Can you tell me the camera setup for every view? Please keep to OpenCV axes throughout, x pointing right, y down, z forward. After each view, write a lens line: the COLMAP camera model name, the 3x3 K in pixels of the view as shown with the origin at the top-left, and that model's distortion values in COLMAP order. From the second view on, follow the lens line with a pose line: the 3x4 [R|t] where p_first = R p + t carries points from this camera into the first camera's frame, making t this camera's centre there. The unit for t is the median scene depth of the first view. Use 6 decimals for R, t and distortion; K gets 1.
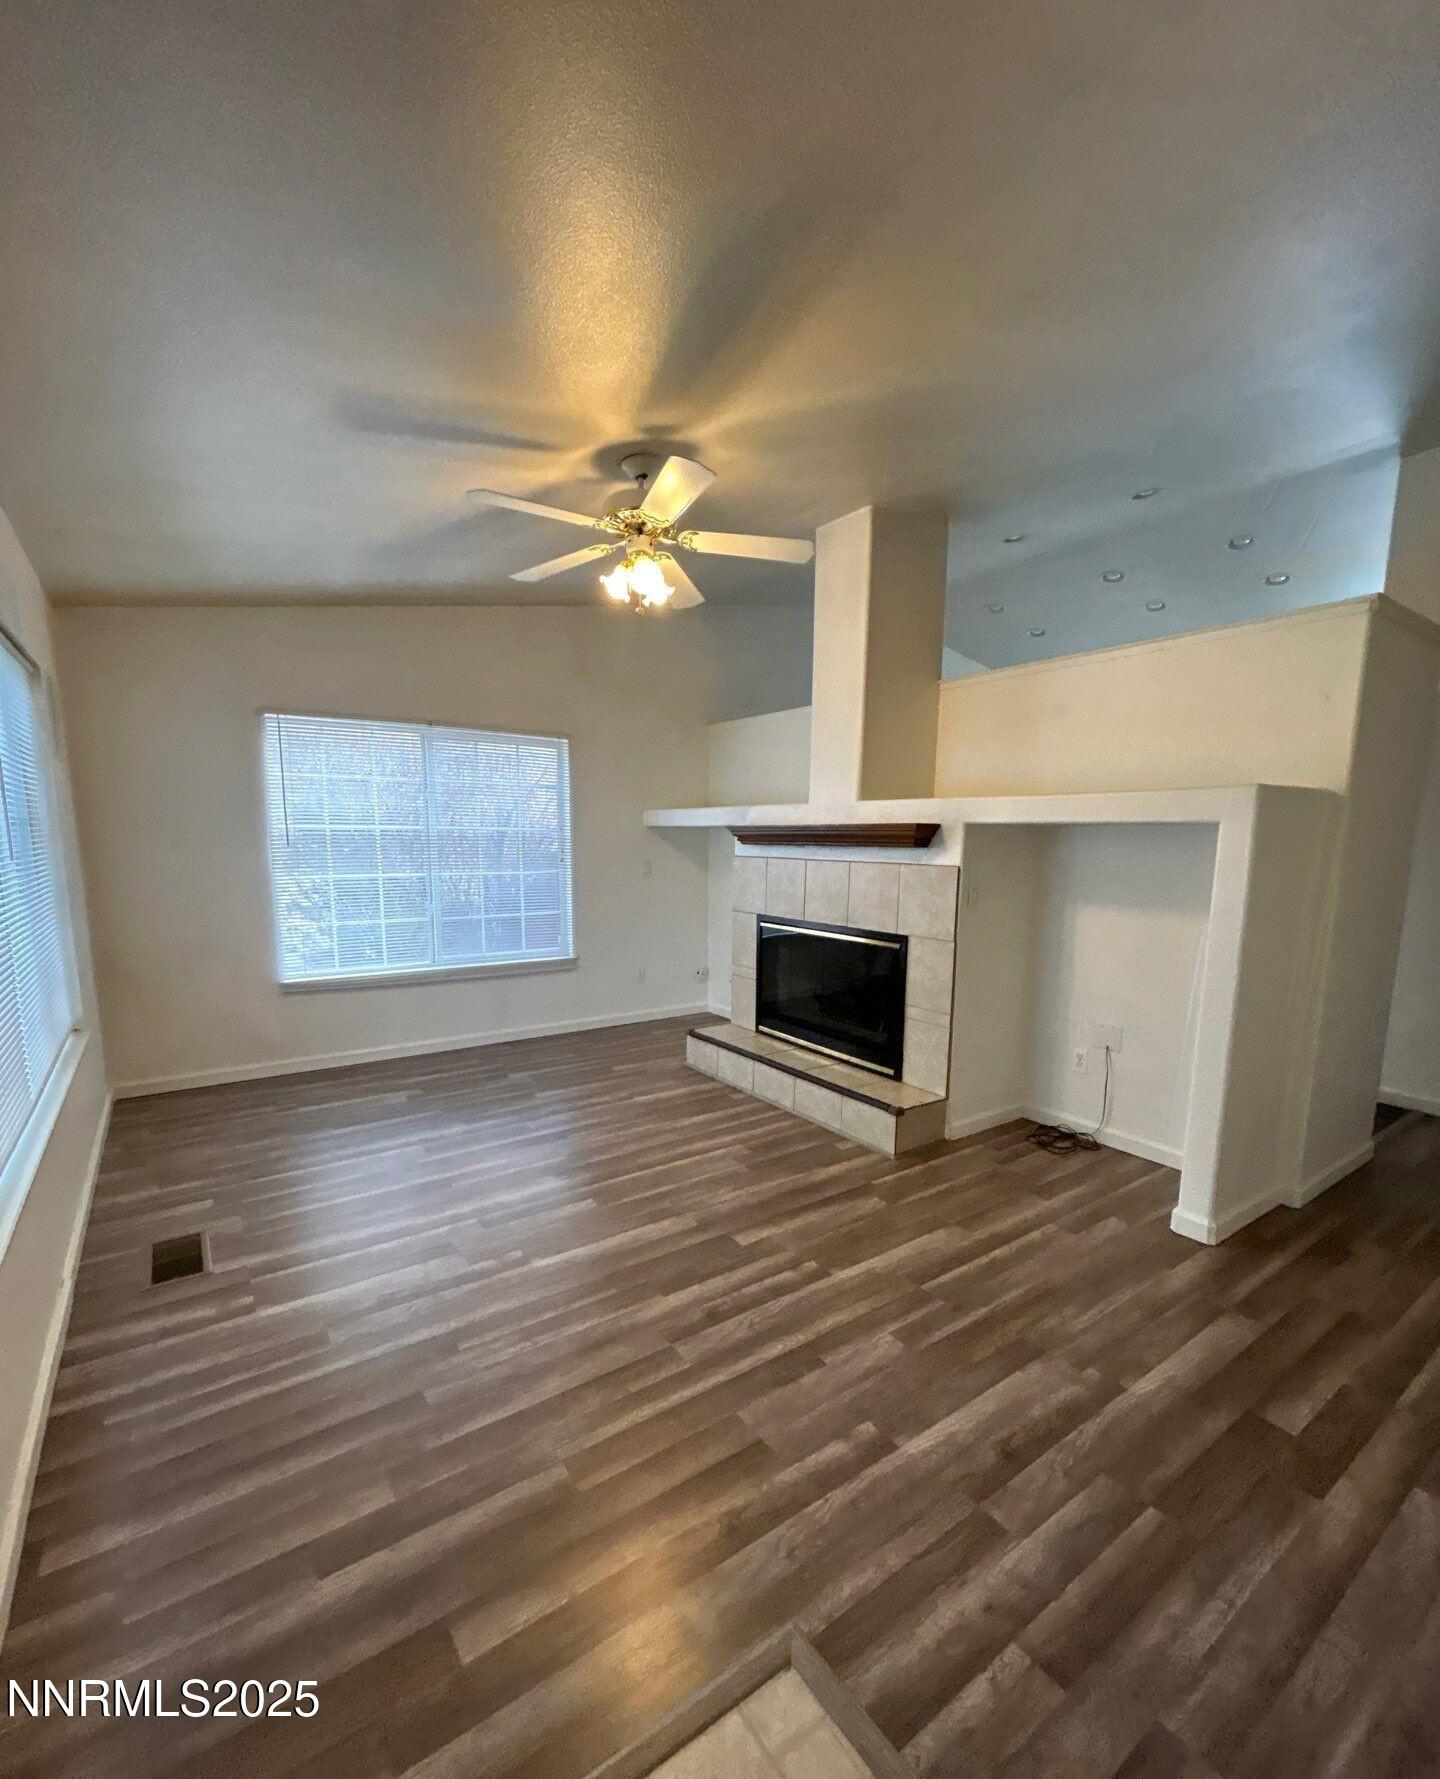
lens RADIAL K [[771.0, 0, 719.3], [0, 771.0, 953.1], [0, 0, 1]] dist [-0.001312, 0.004214]
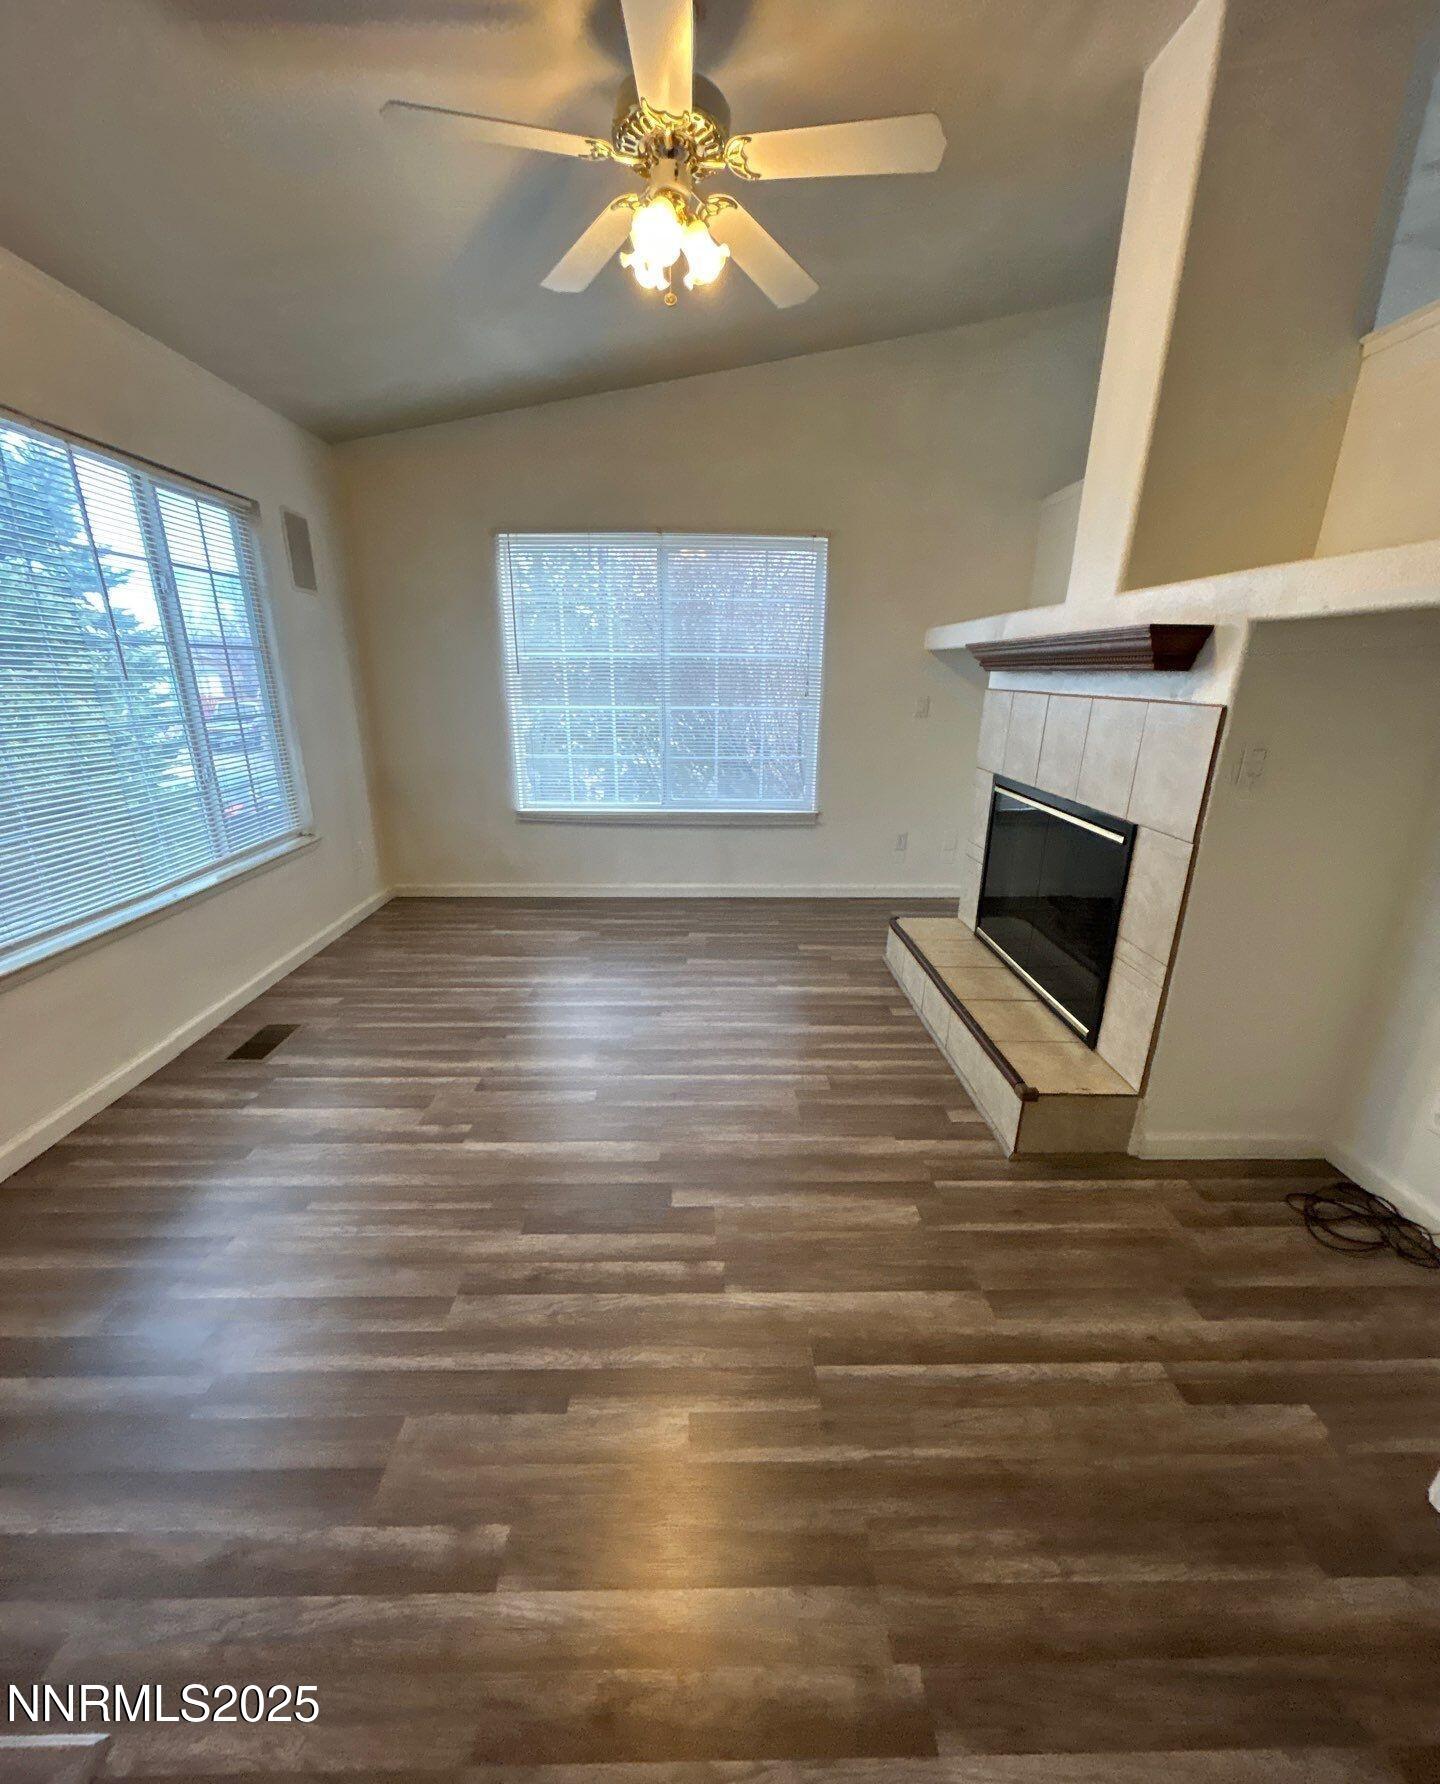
lens RADIAL K [[773.2, 0, 719.3], [0, 773.2, 955.7], [0, 0, 1]] dist [-0.001312, 0.004214]
pose [[0.828855, 0.189002, -0.526572, 0.314663], [-0.082343, 0.972170, 0.219327, -0.029134], [0.553371, -0.138431, 0.821351, 0.308339]]
